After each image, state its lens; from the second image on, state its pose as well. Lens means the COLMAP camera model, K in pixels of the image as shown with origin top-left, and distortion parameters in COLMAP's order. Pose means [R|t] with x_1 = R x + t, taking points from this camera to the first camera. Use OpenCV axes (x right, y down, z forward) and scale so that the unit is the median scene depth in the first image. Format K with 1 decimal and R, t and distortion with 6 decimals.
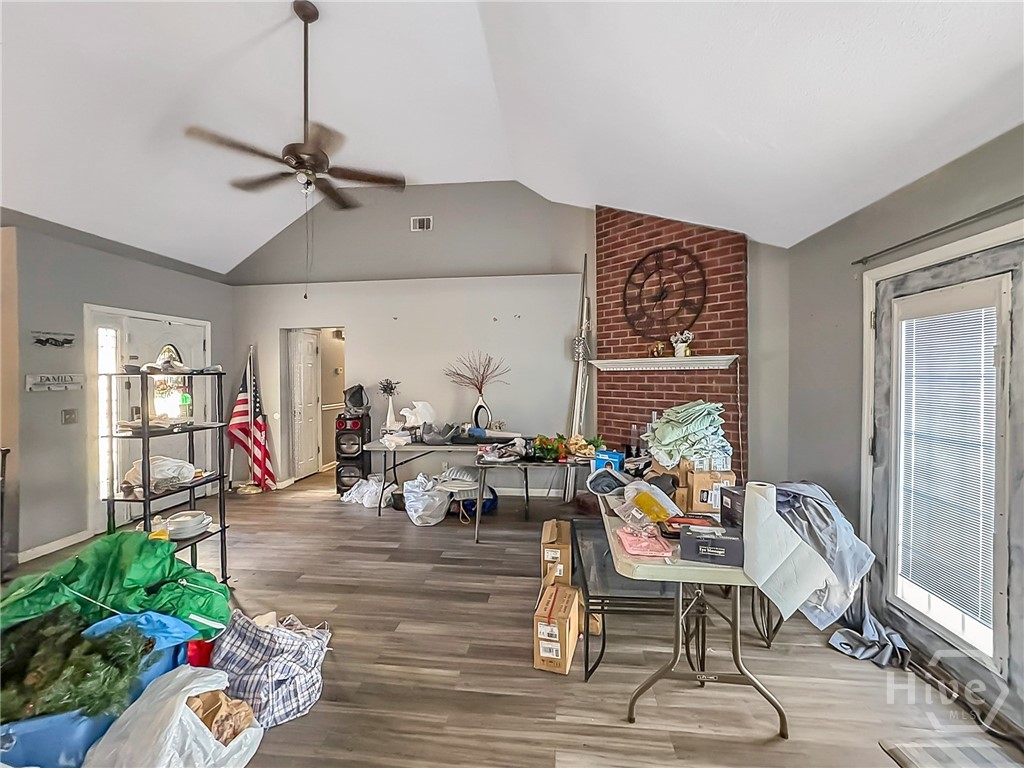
lens RADIAL K [[414.1, 0, 508.6], [0, 414.1, 373.8], [0, 0, 1]] dist [-0.000755, 0.003708]
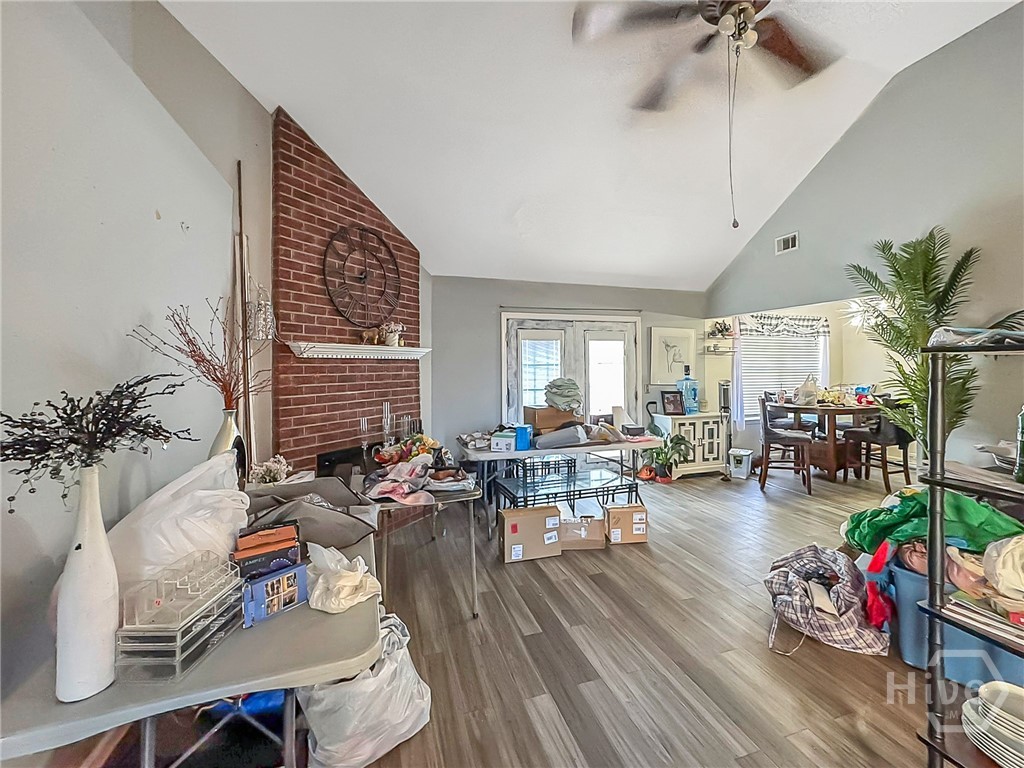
lens RADIAL K [[429.9, 0, 510.0], [0, 429.9, 363.8], [0, 0, 1]] dist [0.000453, 0.000248]
pose [[-0.391061, 0.007957, 0.920330, -0.699574], [0.005157, 0.999966, -0.006454, 0.011195], [-0.920350, 0.002222, -0.391089, 1.170274]]
